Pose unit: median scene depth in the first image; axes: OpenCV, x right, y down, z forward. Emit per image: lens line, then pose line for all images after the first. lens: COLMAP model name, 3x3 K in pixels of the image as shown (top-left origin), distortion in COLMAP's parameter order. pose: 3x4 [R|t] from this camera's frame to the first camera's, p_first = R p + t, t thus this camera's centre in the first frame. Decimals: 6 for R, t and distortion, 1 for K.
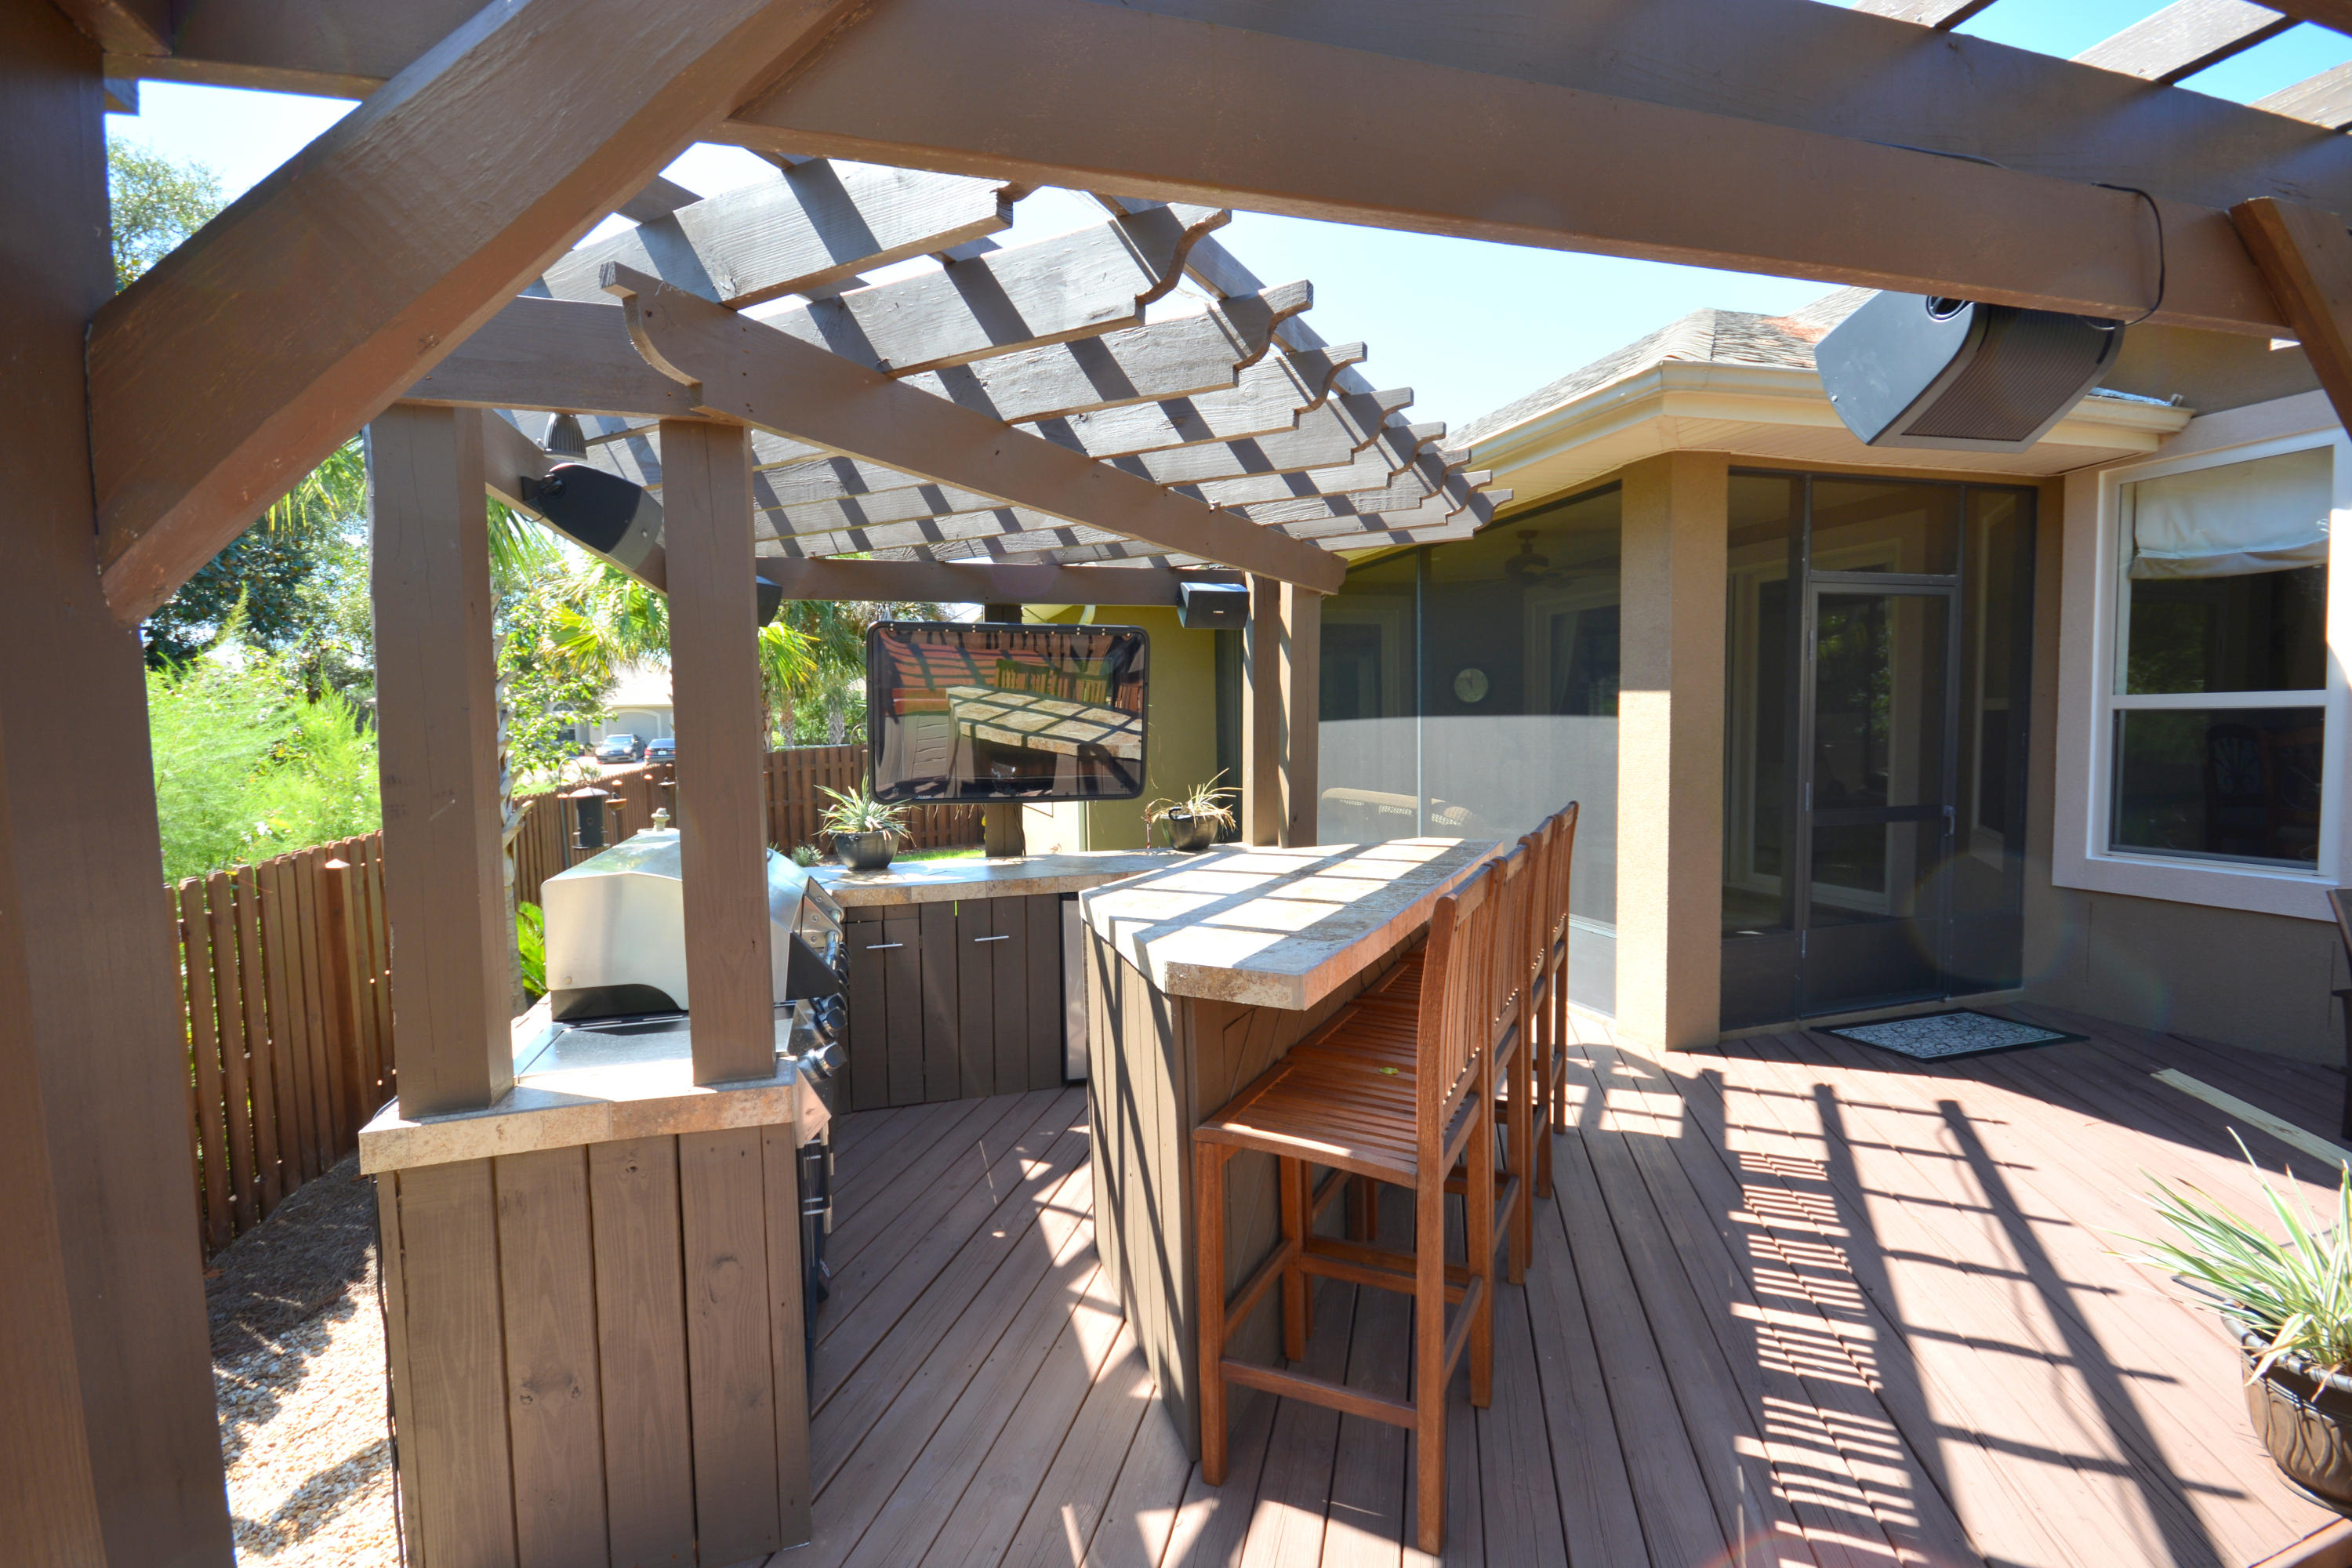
lens RADIAL K [[1059.6, 0, 1203.2], [0, 1059.6, 779.3], [0, 0, 1]] dist [0.000518, -0.001260]
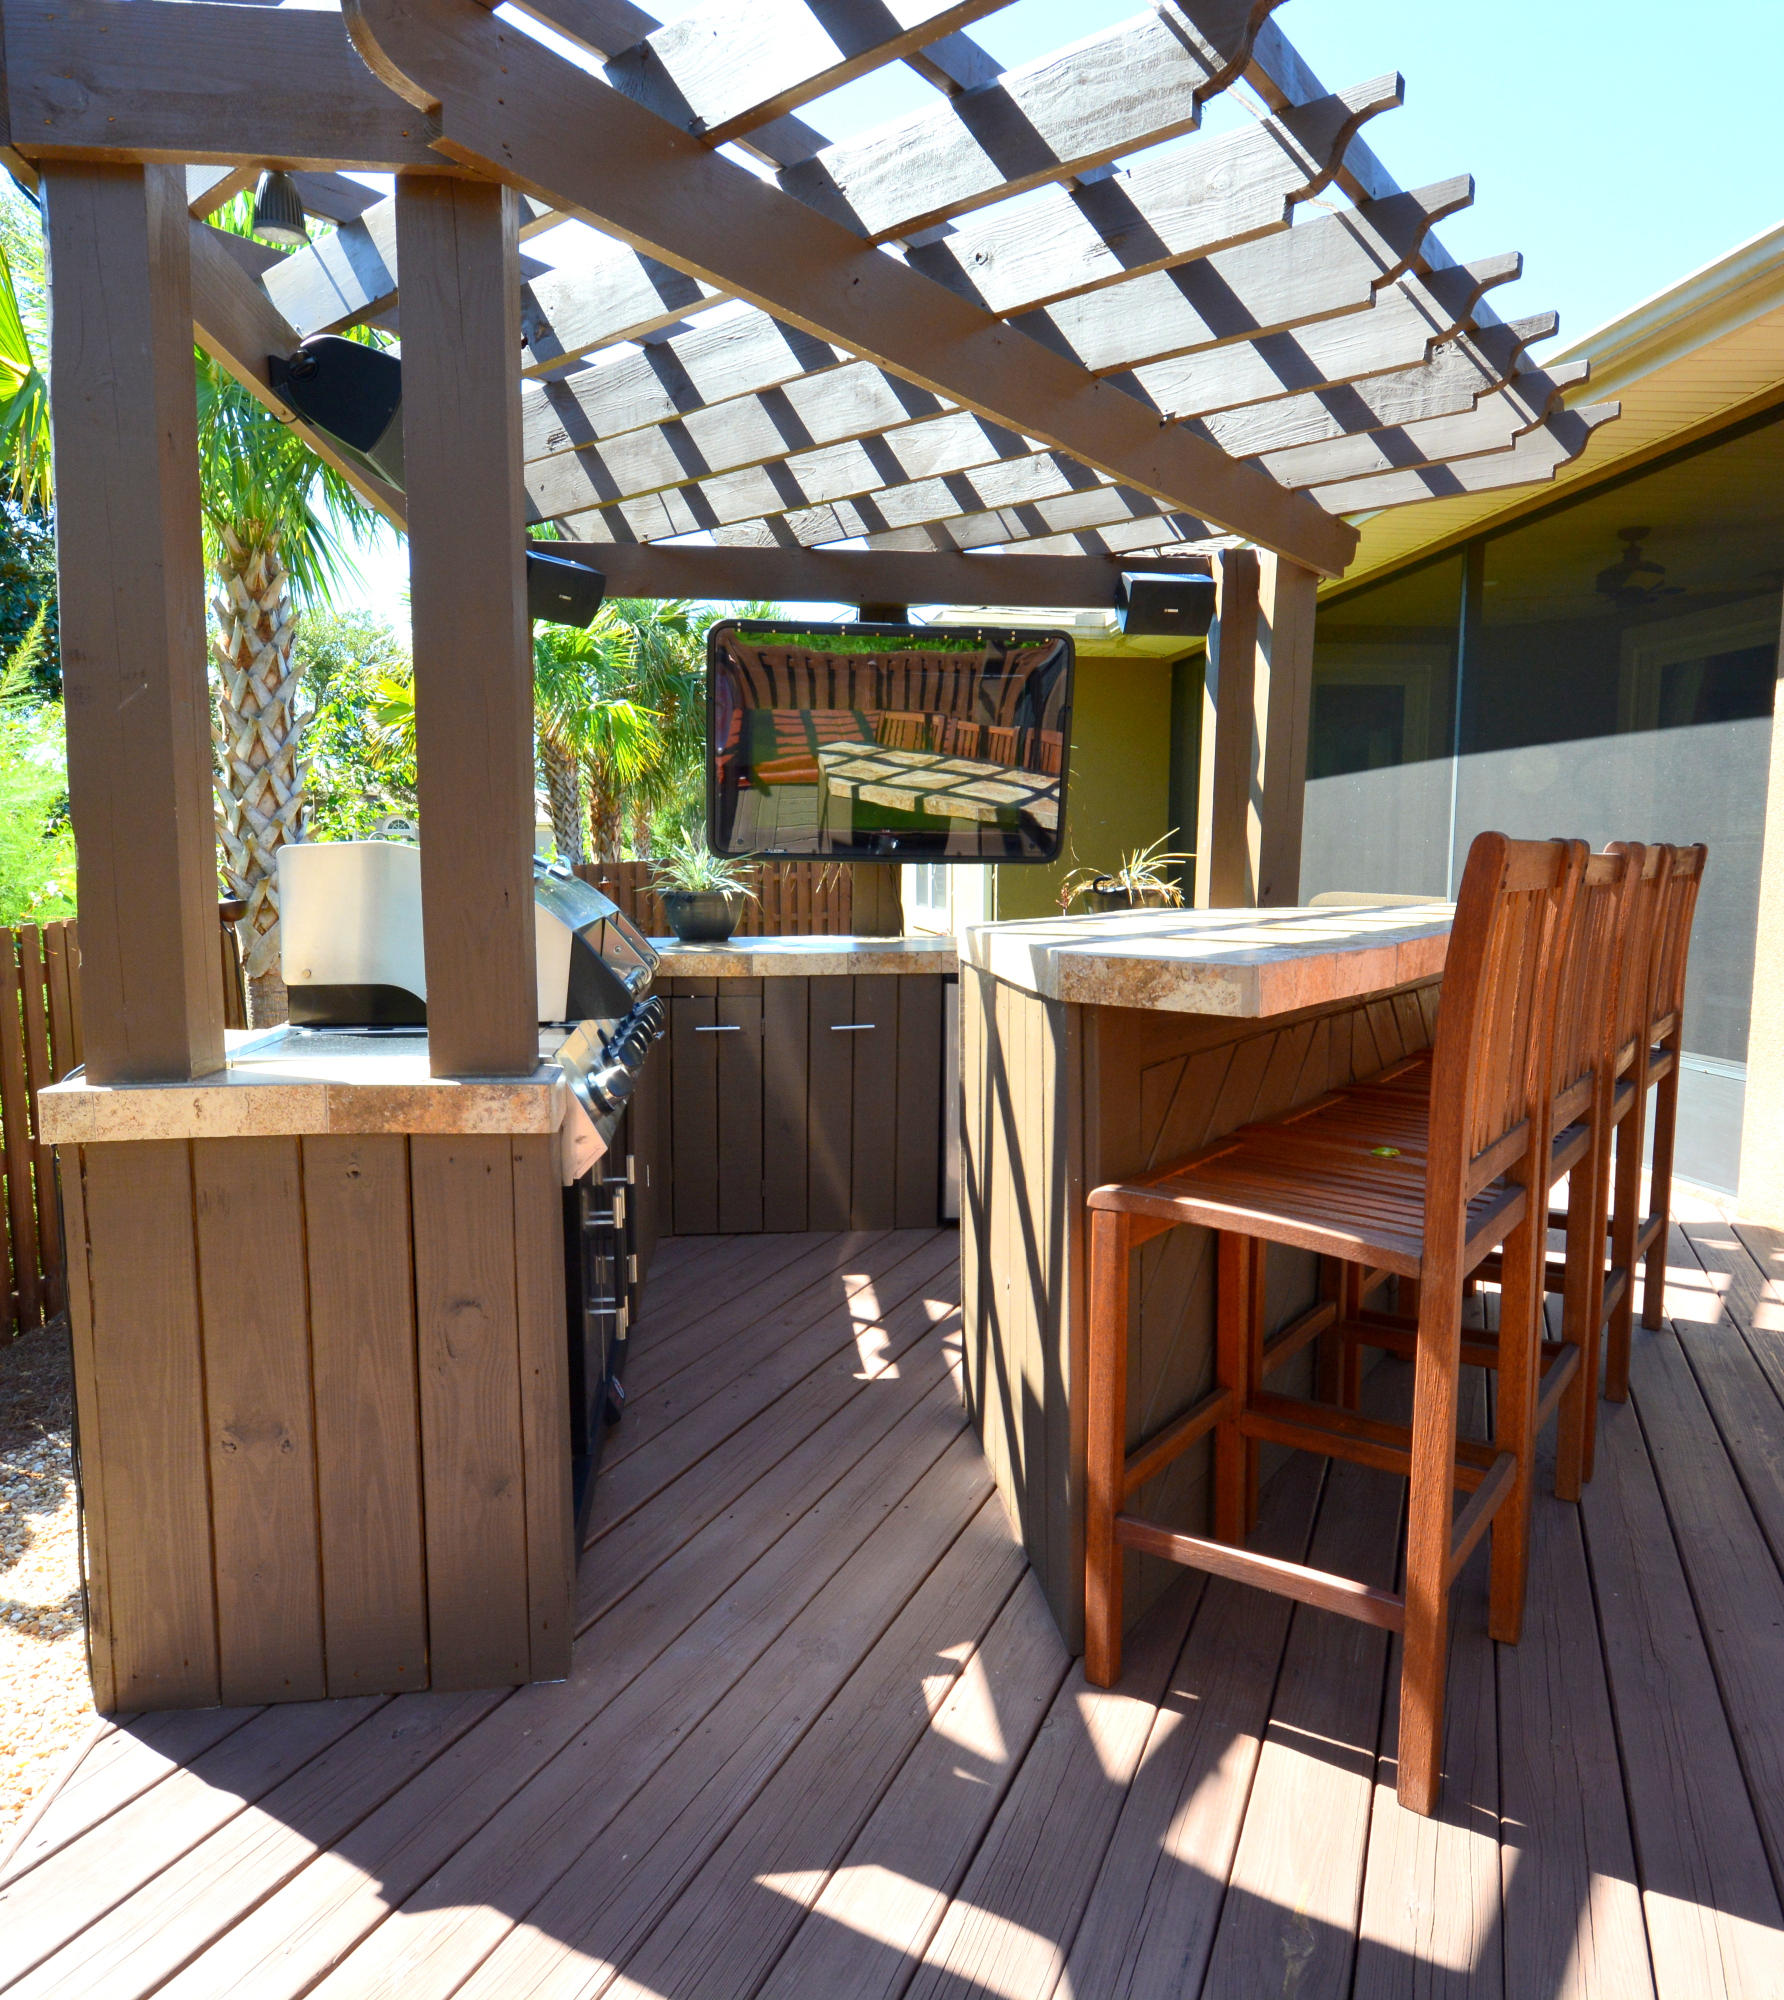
lens RADIAL K [[1343.8, 0, 892.0], [0, 1343.8, 1000.0], [0, 0, 1]] dist [-0.007618, 0.006961]
pose [[0.980991, 0.037974, -0.190299, 0.023236], [-0.028314, 0.998181, 0.053227, 0.138441], [0.191974, -0.046828, 0.980282, 0.092314]]
